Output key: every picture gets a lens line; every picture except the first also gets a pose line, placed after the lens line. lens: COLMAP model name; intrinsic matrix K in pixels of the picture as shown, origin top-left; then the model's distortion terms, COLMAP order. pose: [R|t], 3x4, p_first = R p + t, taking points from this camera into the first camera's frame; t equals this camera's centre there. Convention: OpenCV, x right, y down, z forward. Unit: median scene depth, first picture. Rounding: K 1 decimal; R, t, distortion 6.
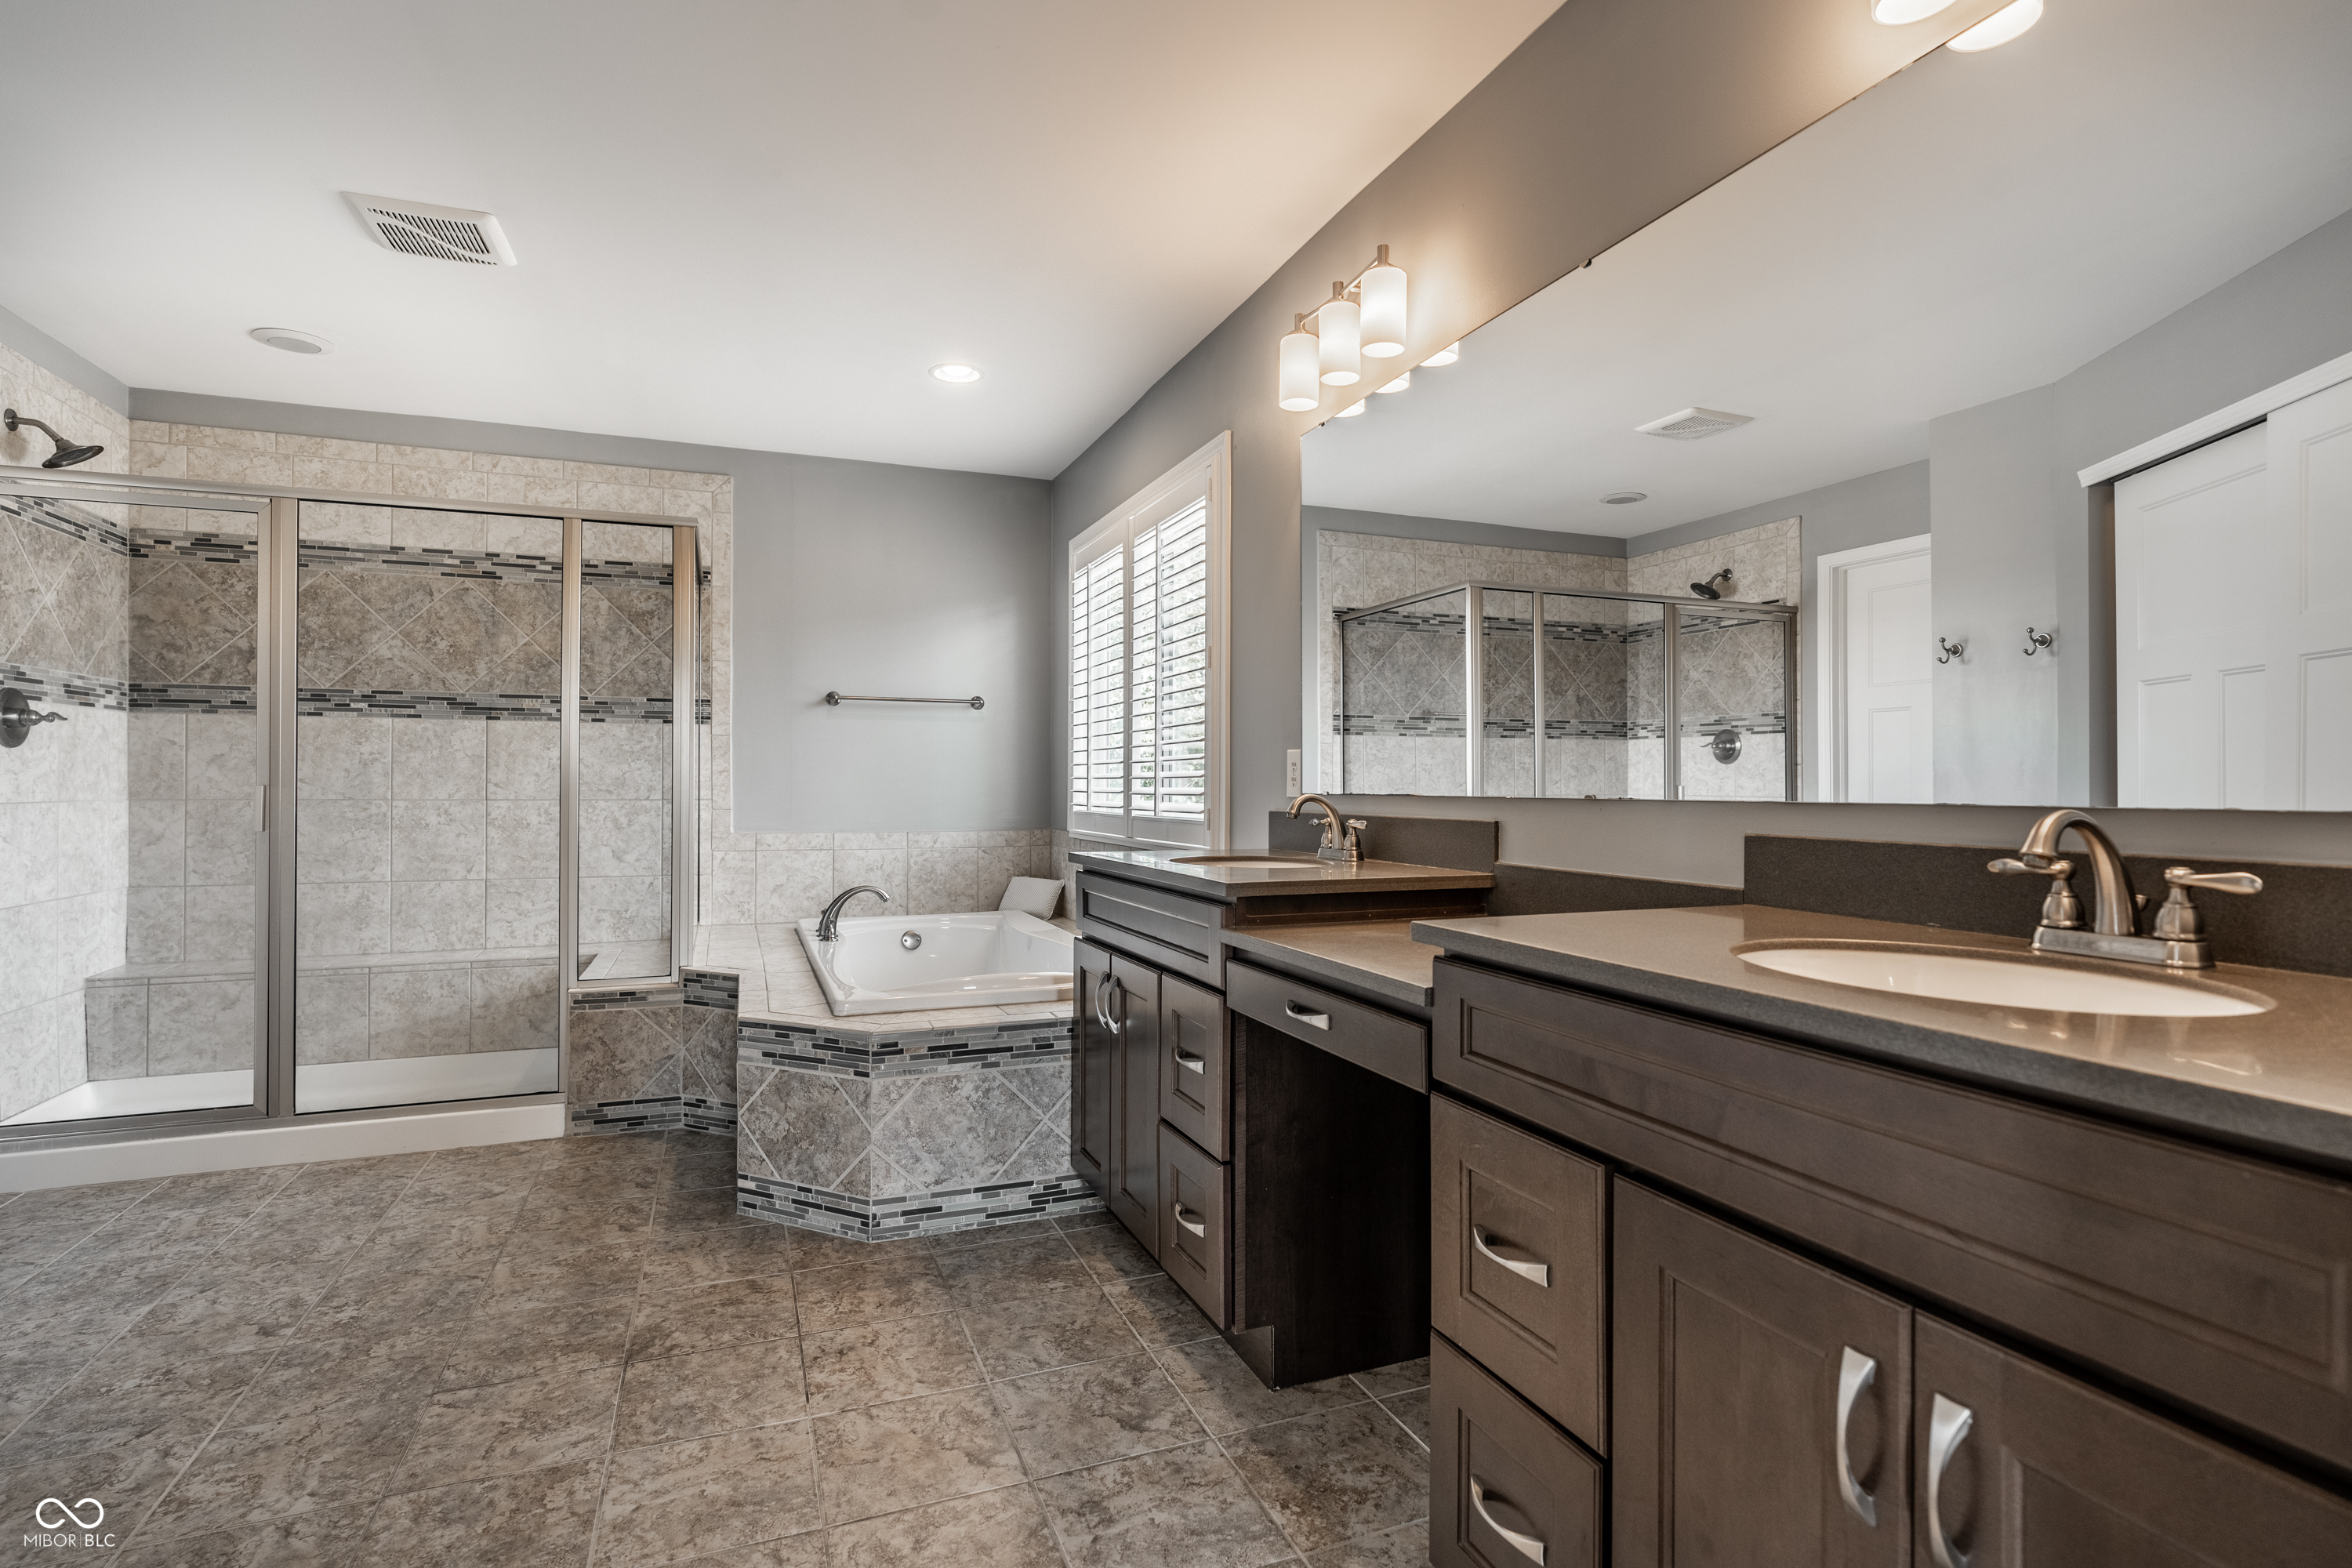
lens RADIAL K [[1109.5, 0, 1182.1], [0, 1109.5, 778.2], [0, 0, 1]] dist [0.000661, 0.000365]
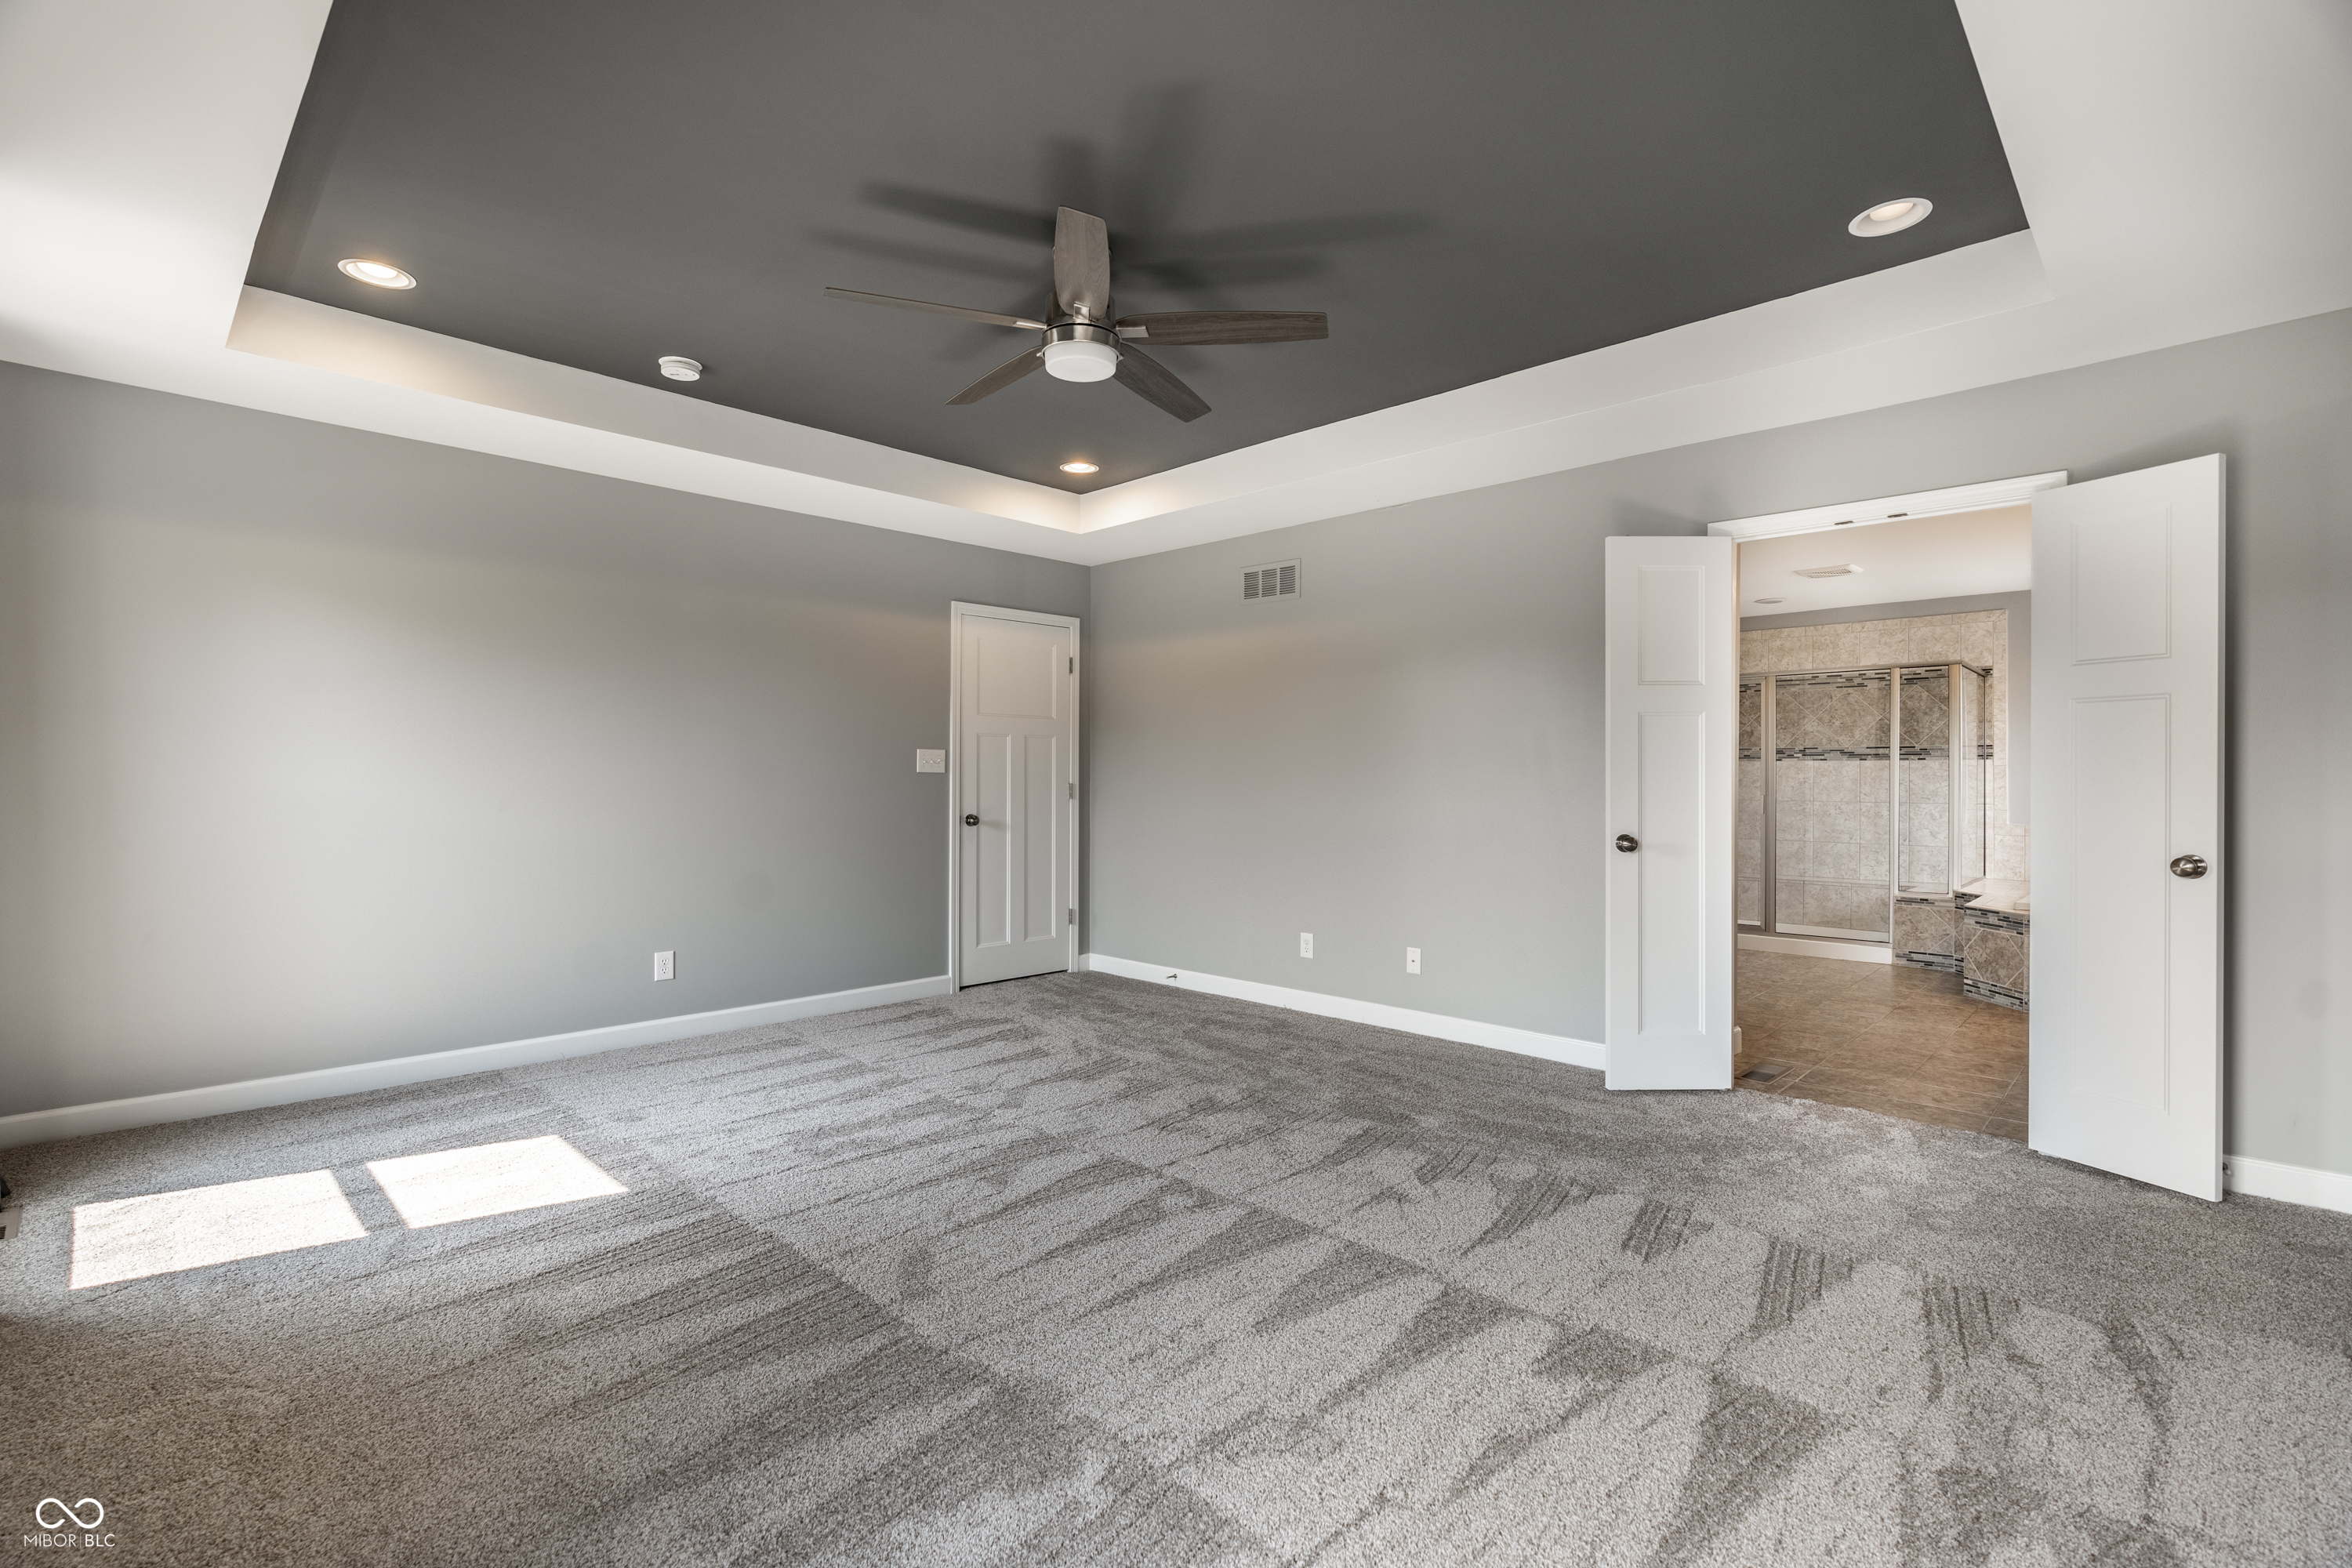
lens RADIAL K [[1065.2, 0, 1183.1], [0, 1065.2, 779.2], [0, 0, 1]] dist [-0.001448, 0.001375]
pose [[0.405064, -0.002614, -0.914285, 0.602911], [0.004145, 0.999991, -0.001023, -0.023904], [0.914279, -0.003375, 0.405071, -0.843925]]
